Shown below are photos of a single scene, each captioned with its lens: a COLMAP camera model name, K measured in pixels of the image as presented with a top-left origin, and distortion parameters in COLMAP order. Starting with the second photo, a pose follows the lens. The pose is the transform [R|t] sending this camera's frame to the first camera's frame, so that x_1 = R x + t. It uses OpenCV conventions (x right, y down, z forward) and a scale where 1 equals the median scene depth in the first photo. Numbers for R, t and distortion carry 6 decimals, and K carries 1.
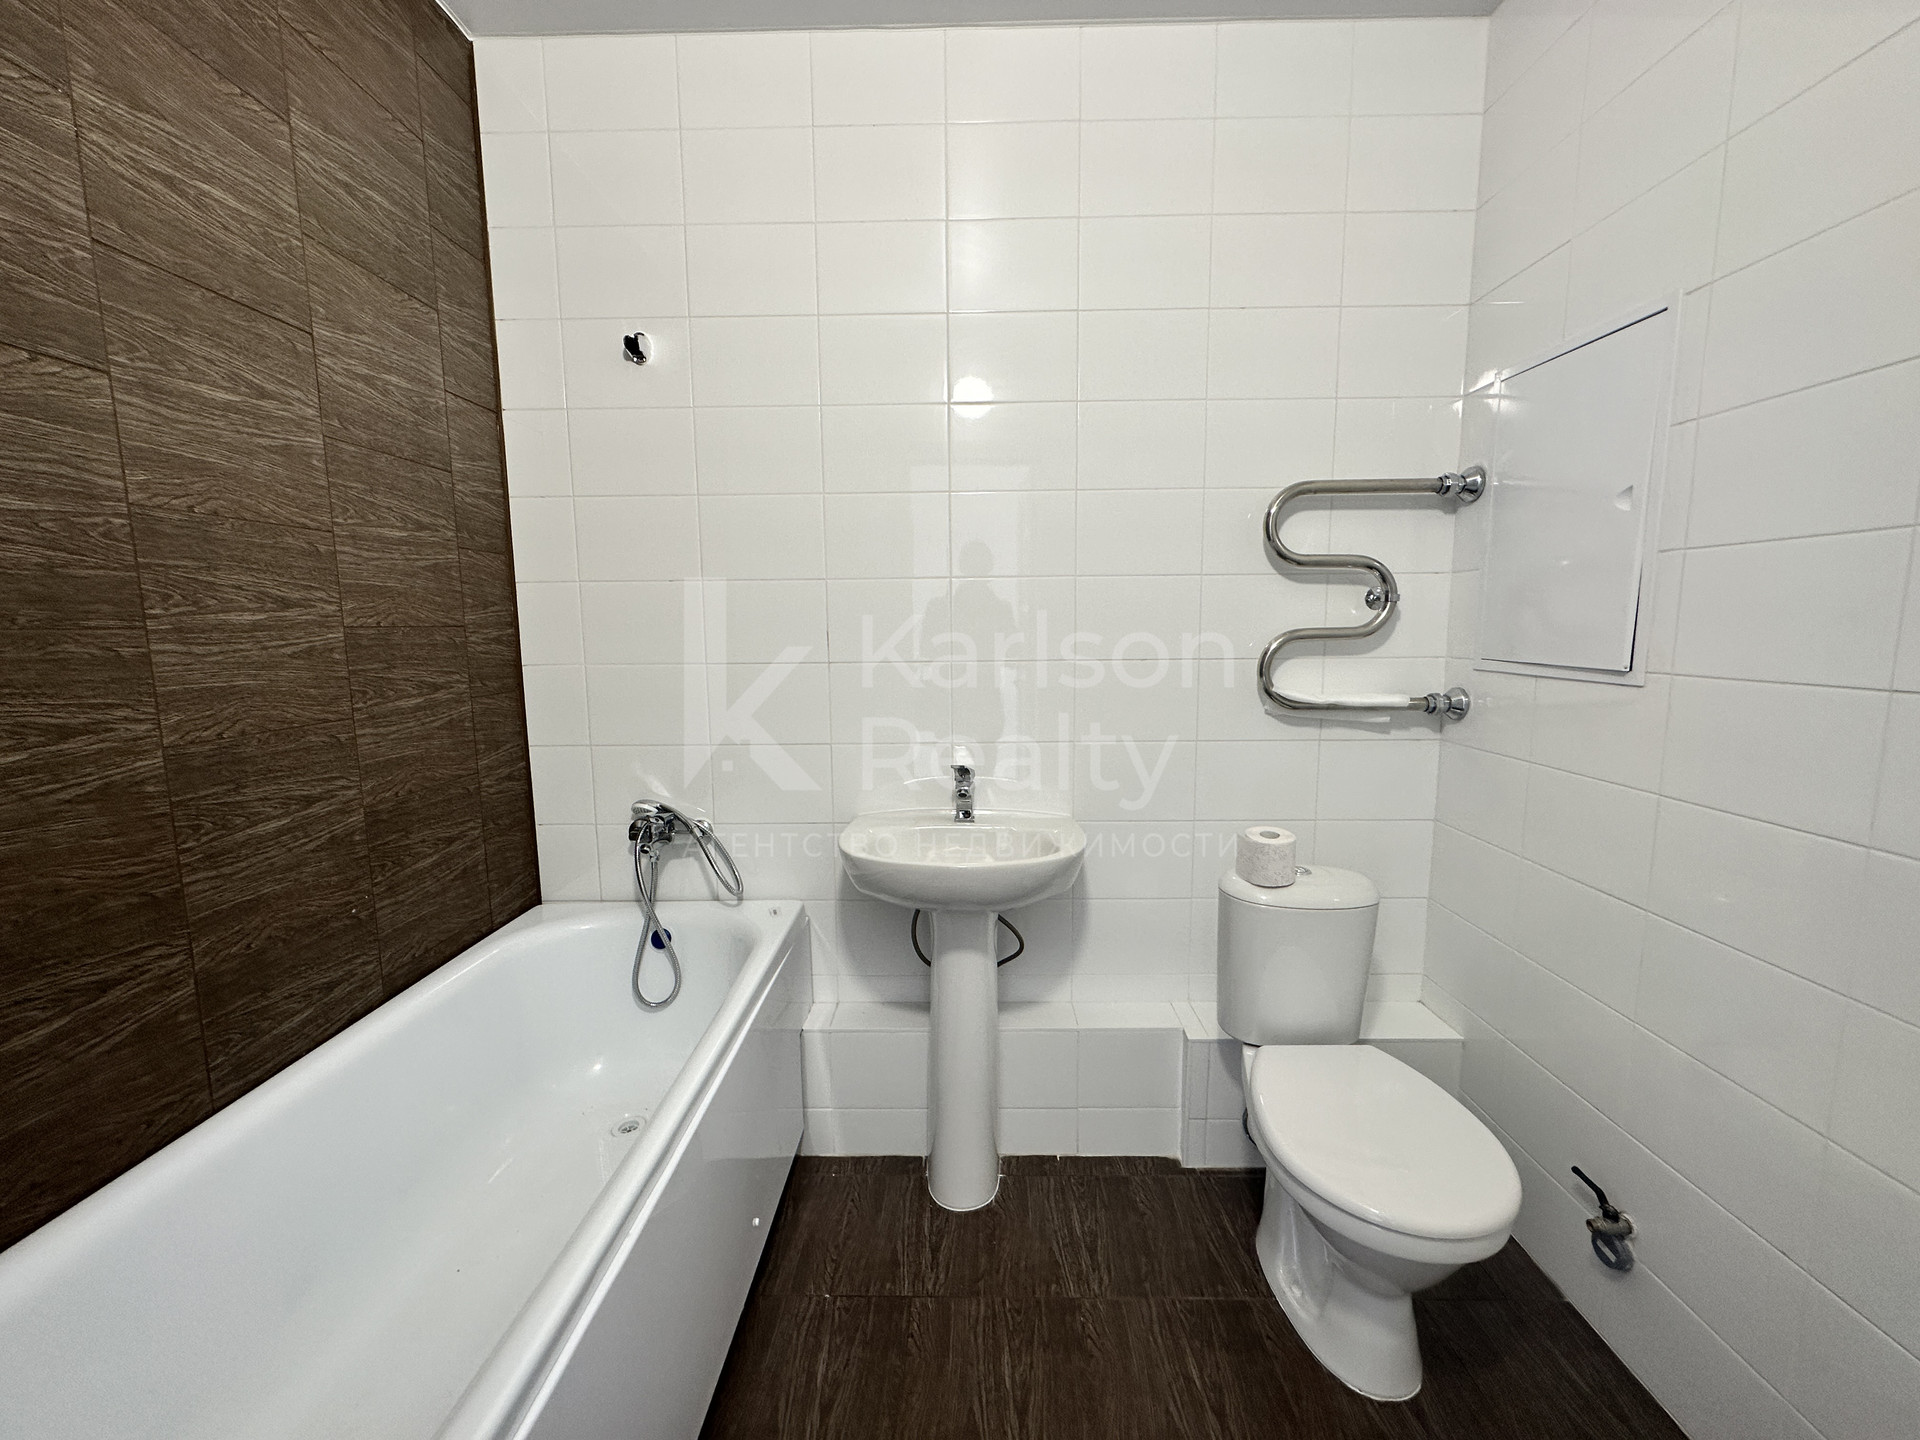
lens RADIAL K [[751.6, 0, 959.4], [0, 751.6, 730.2], [0, 0, 1]] dist [-0.001465, 0.000803]
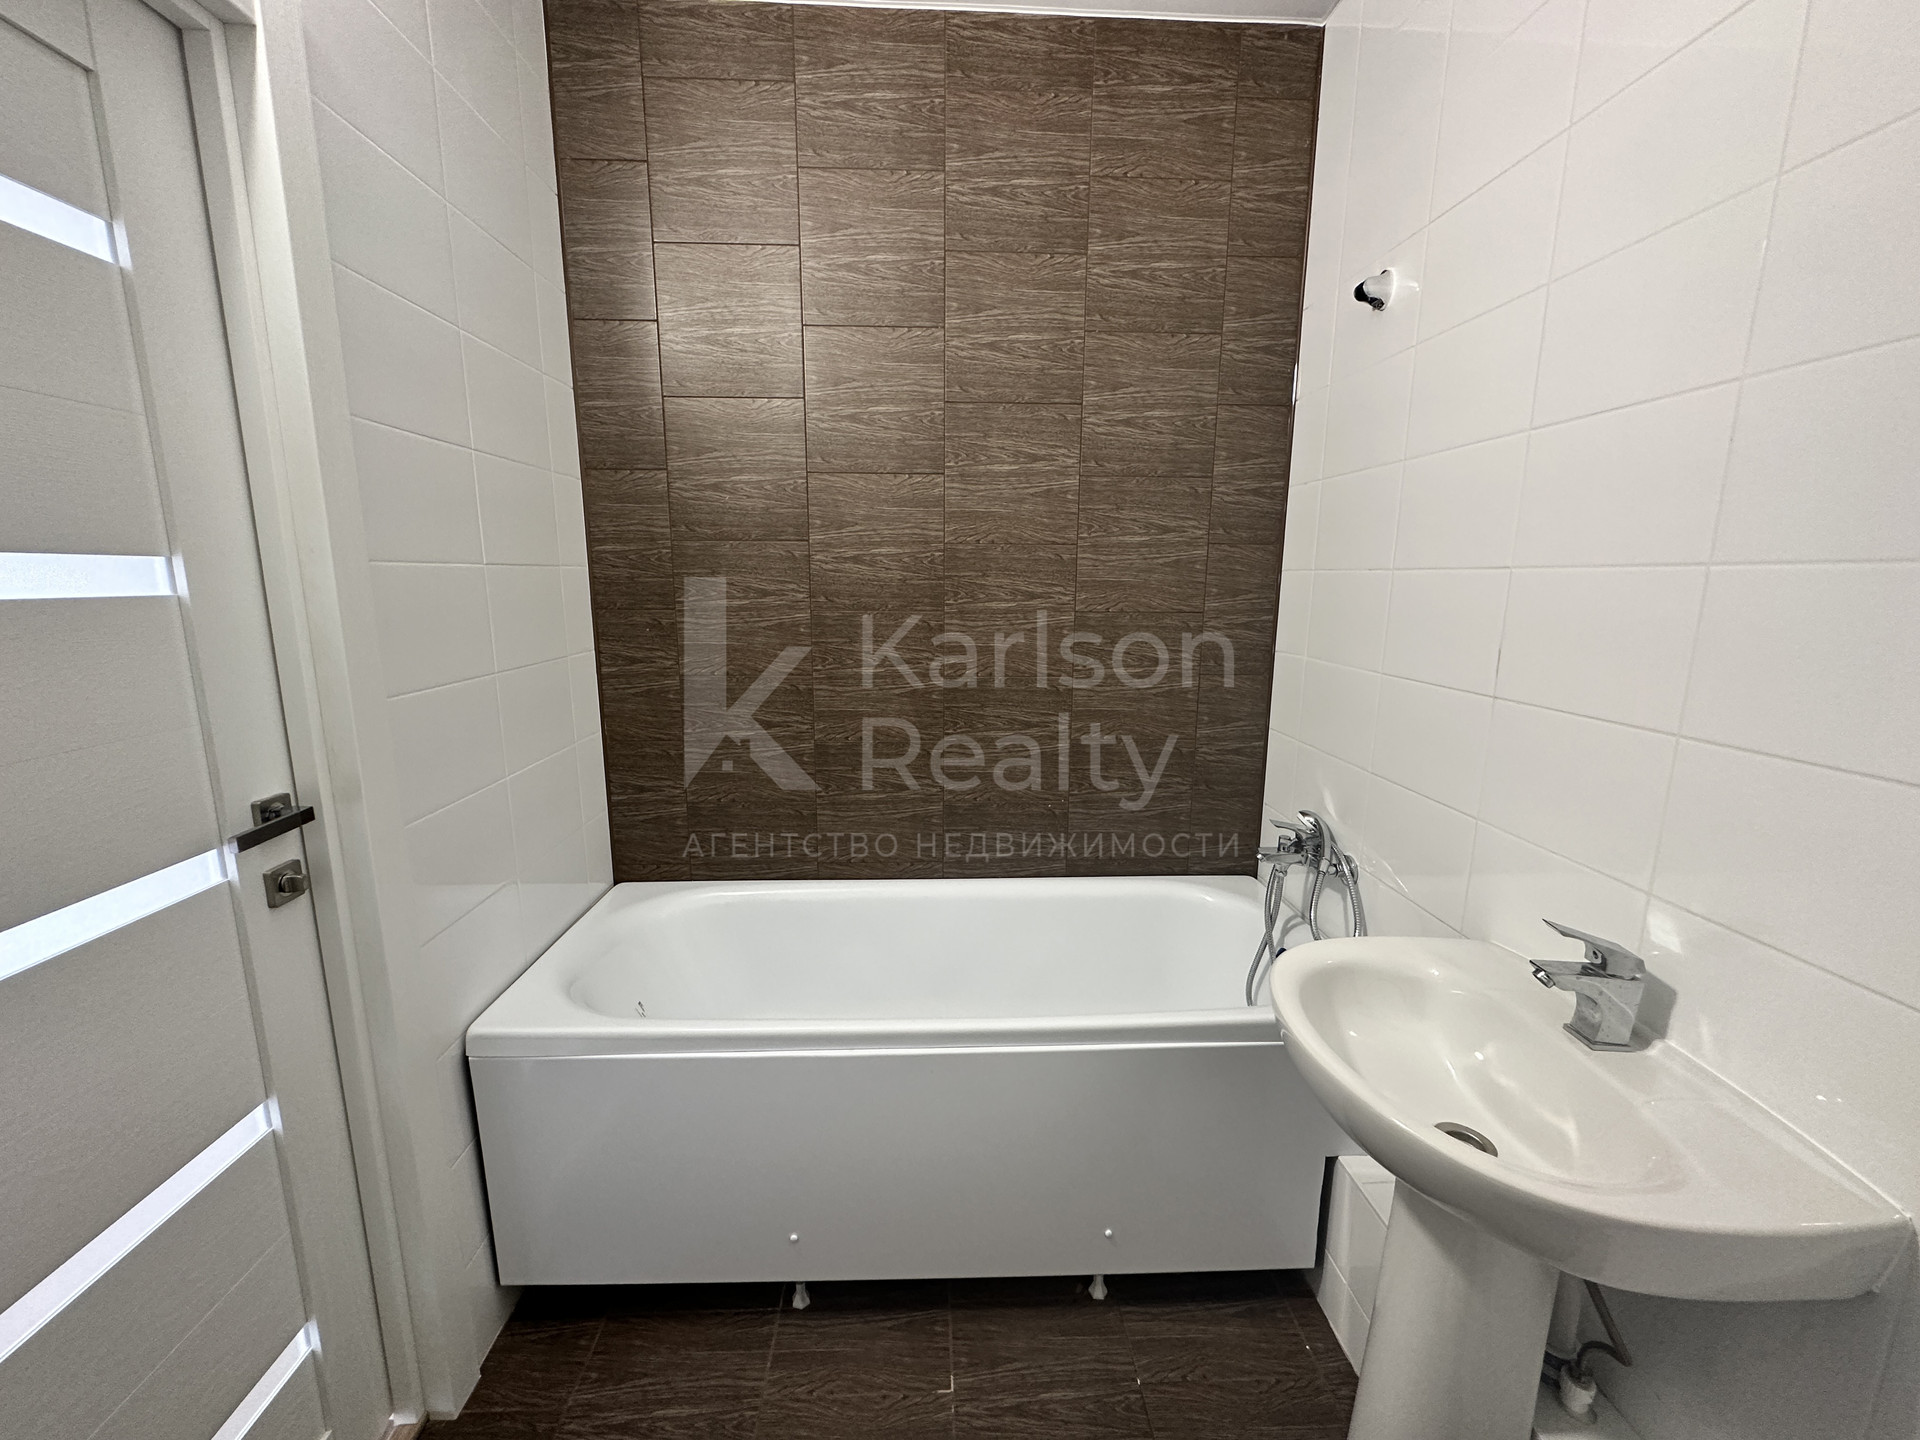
lens RADIAL K [[751.6, 0, 959.4], [0, 751.6, 730.2], [0, 0, 1]] dist [-0.001465, 0.000803]
pose [[0.075761, 0.210994, -0.974547, 0.627723], [-0.151362, 0.968463, 0.197910, -0.179491], [0.985571, 0.132515, 0.105308, 0.710929]]
